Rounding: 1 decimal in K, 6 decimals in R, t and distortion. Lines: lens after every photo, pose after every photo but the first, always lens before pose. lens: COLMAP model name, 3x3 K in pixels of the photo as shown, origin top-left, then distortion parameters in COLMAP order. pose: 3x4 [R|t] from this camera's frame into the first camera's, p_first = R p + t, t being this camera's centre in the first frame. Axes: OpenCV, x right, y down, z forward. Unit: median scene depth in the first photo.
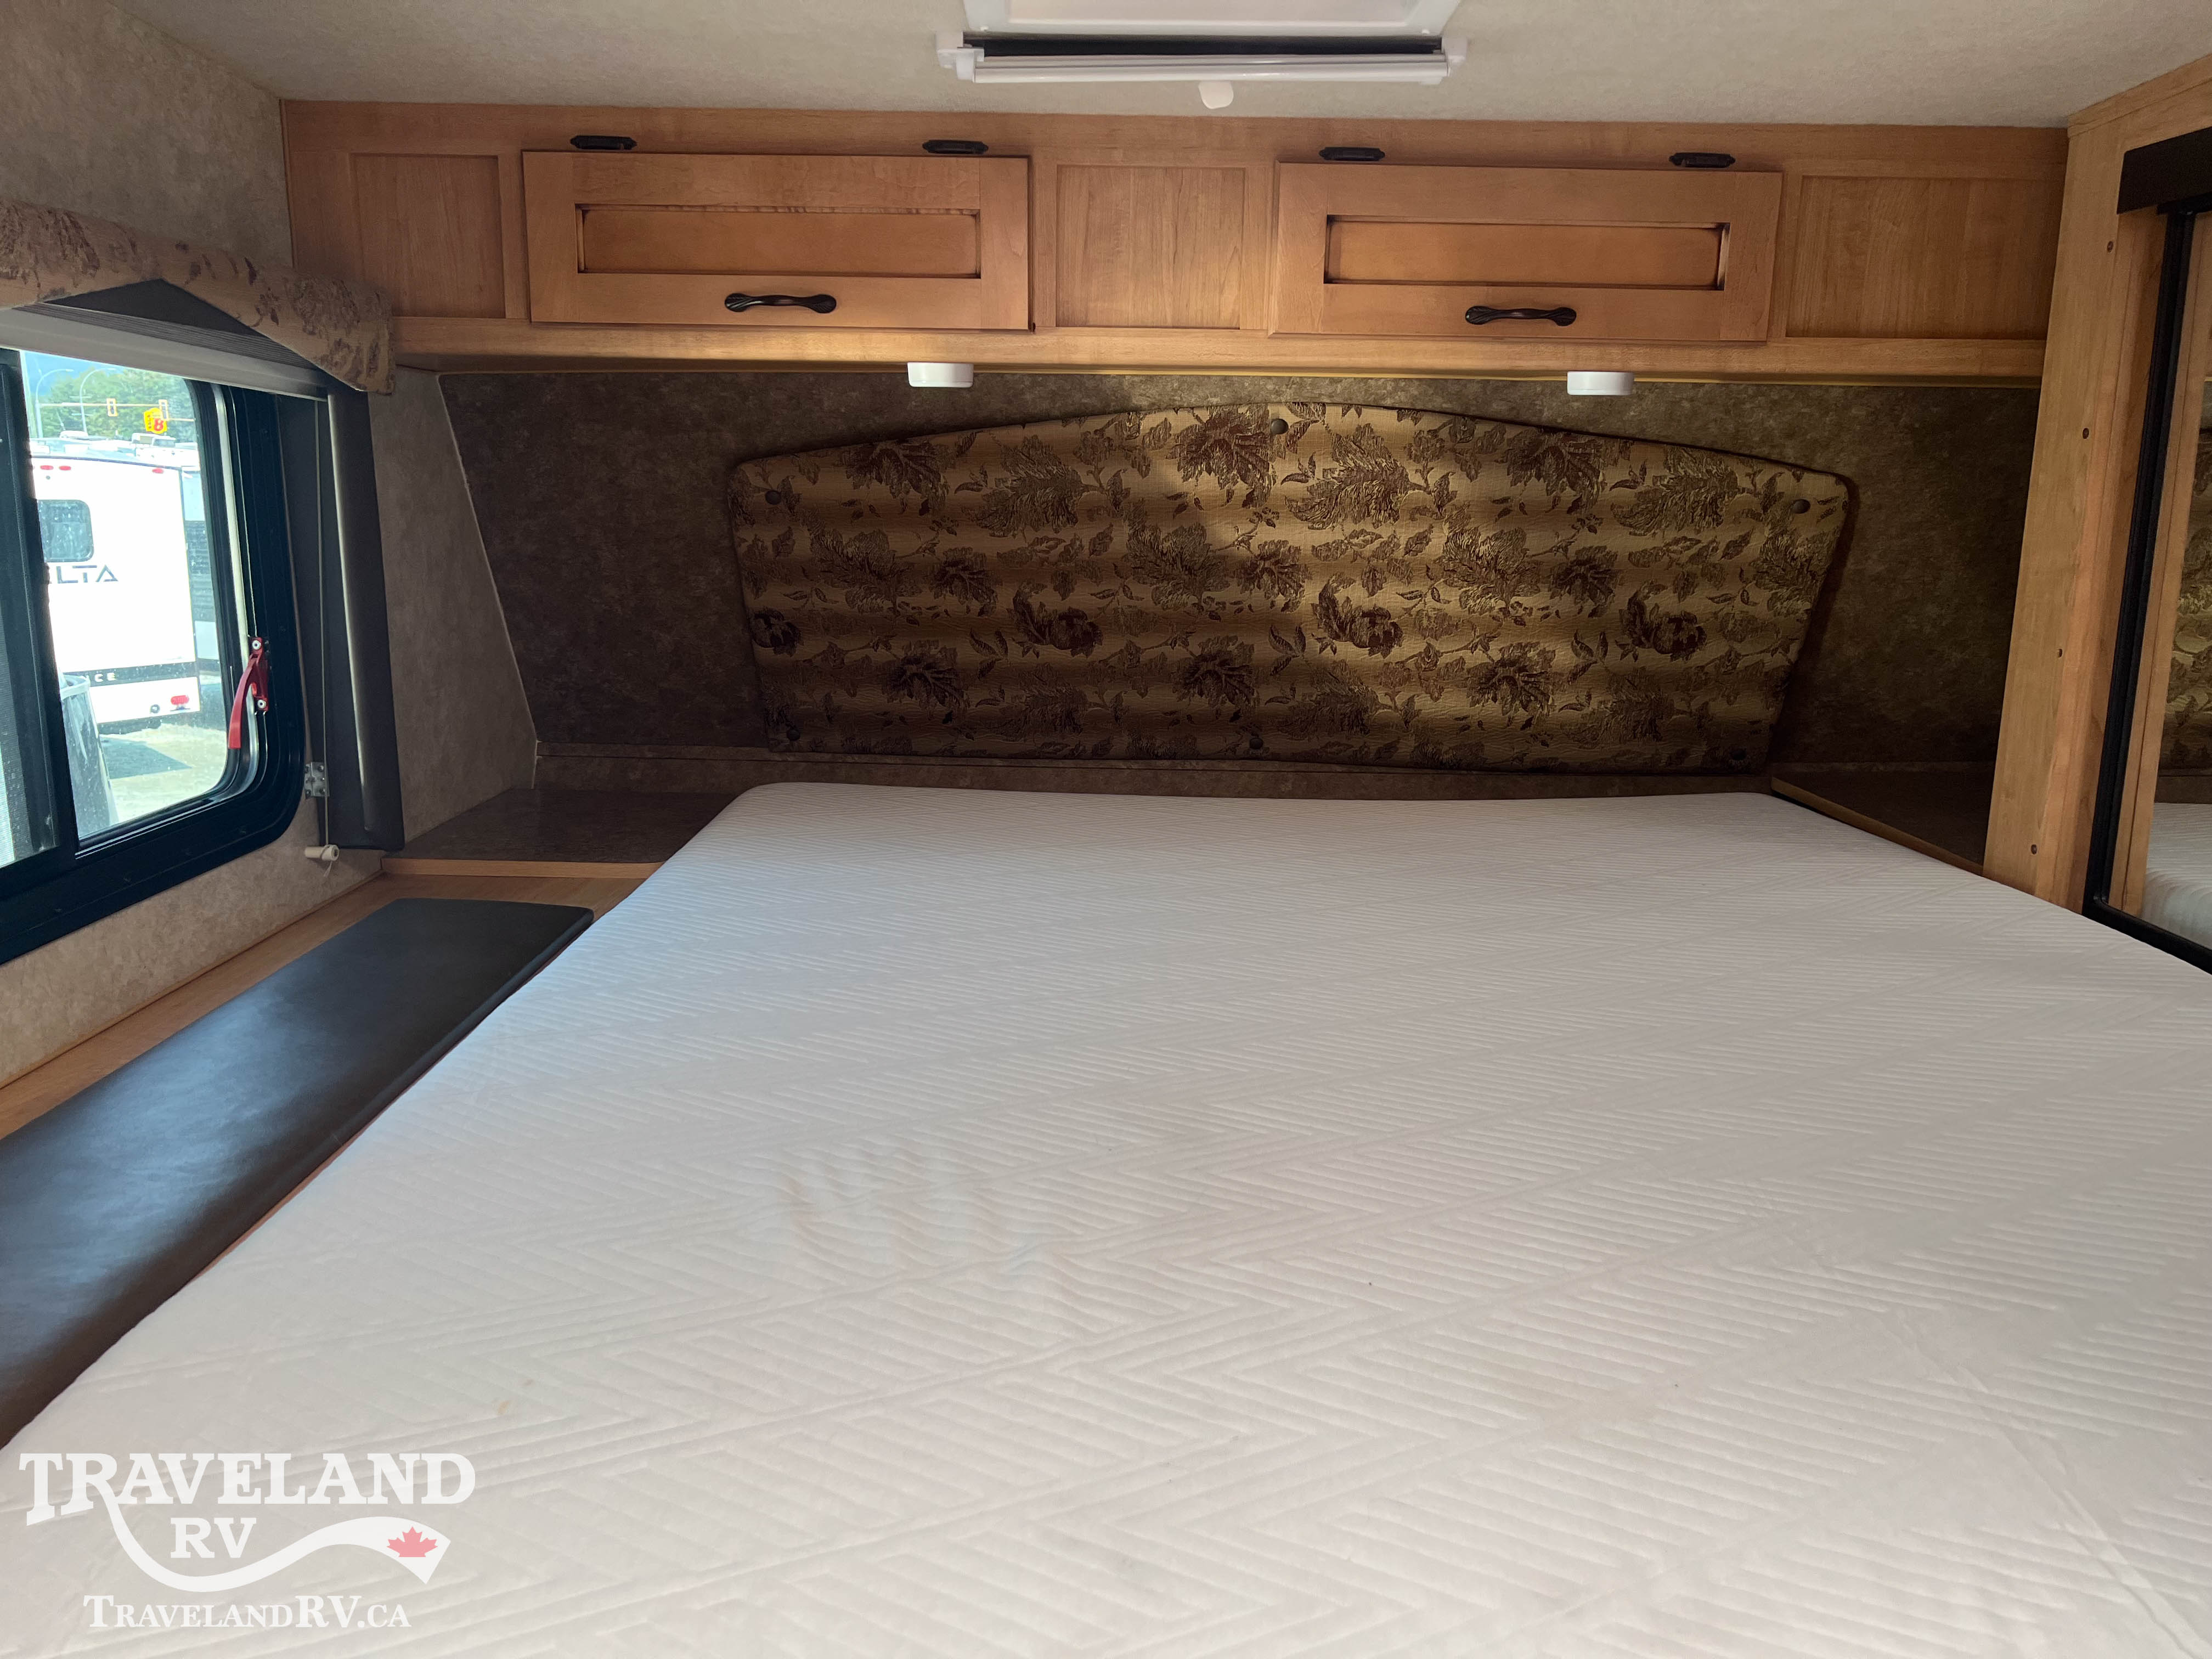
lens RADIAL K [[1658.4, 0, 1127.7], [0, 1658.4, 808.4], [0, 0, 1]] dist [0.051768, -0.057974]
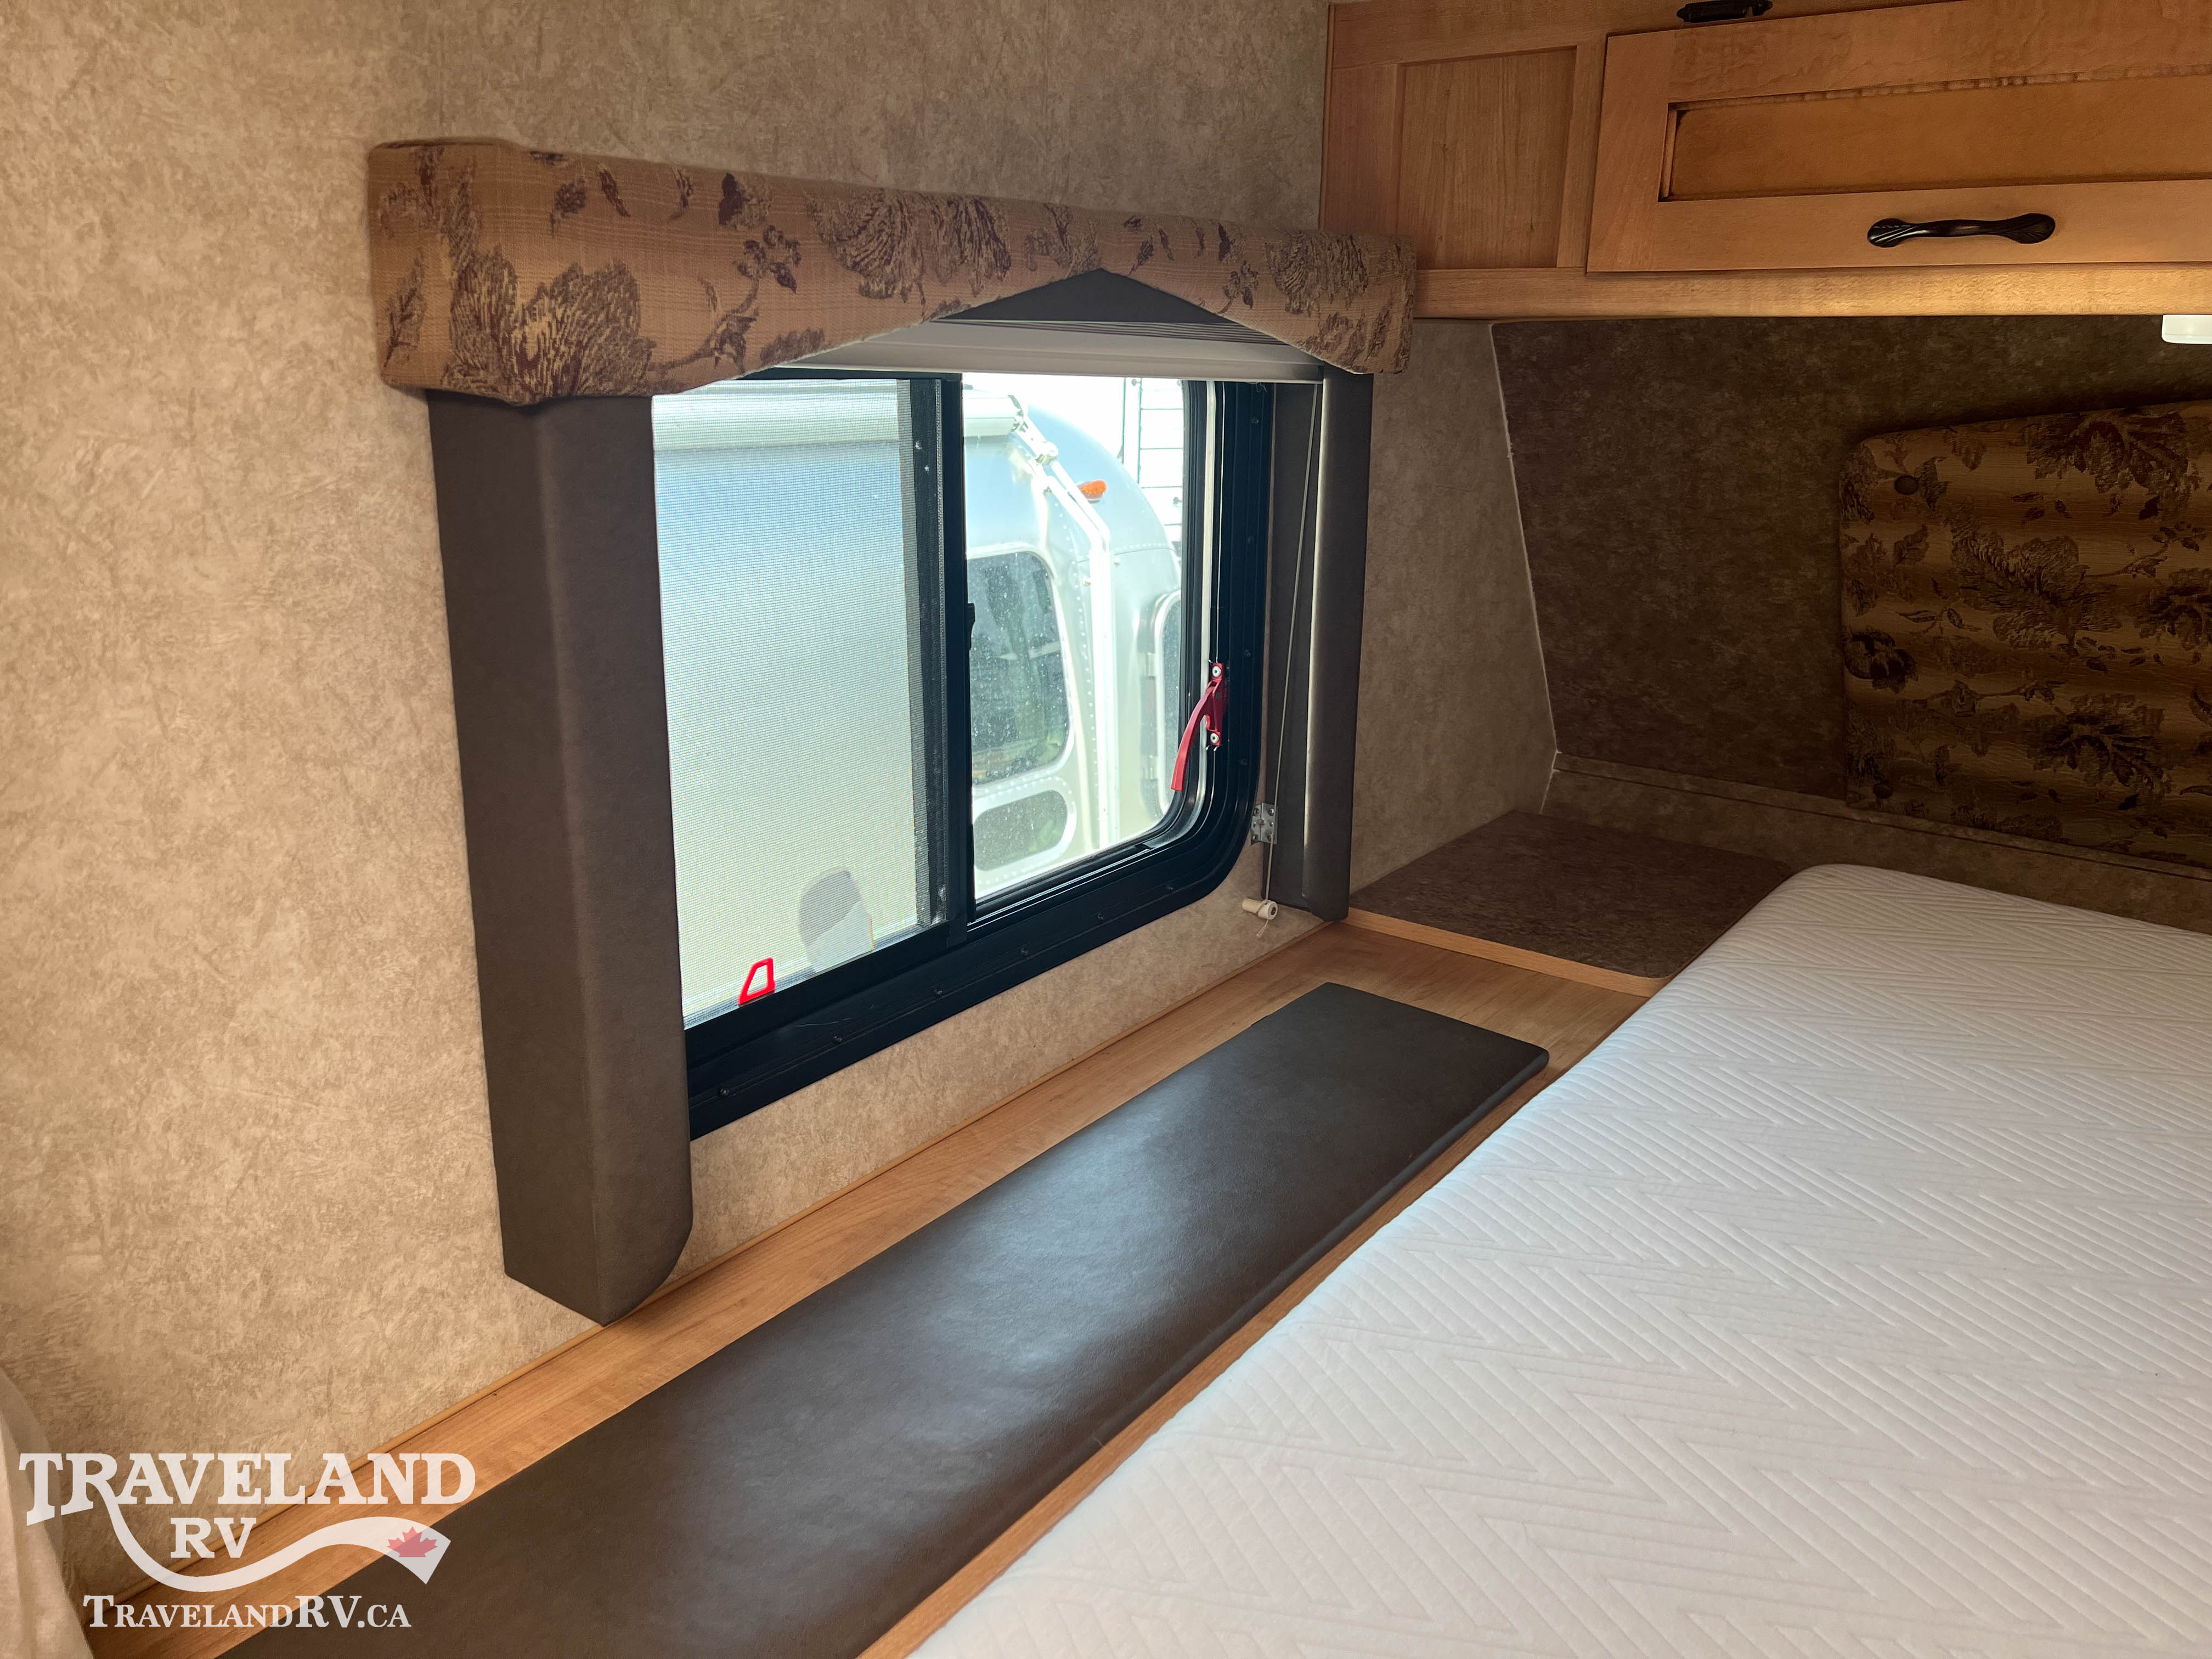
lens RADIAL K [[1688.7, 0, 1076.6], [0, 1688.7, 827.6], [0, 0, 1]] dist [0.008356, -0.000079]
pose [[0.787466, 0.165710, -0.593665, -0.038170], [-0.118506, 0.985916, 0.118007, -0.086927], [0.604859, -0.022573, 0.796013, 0.205756]]
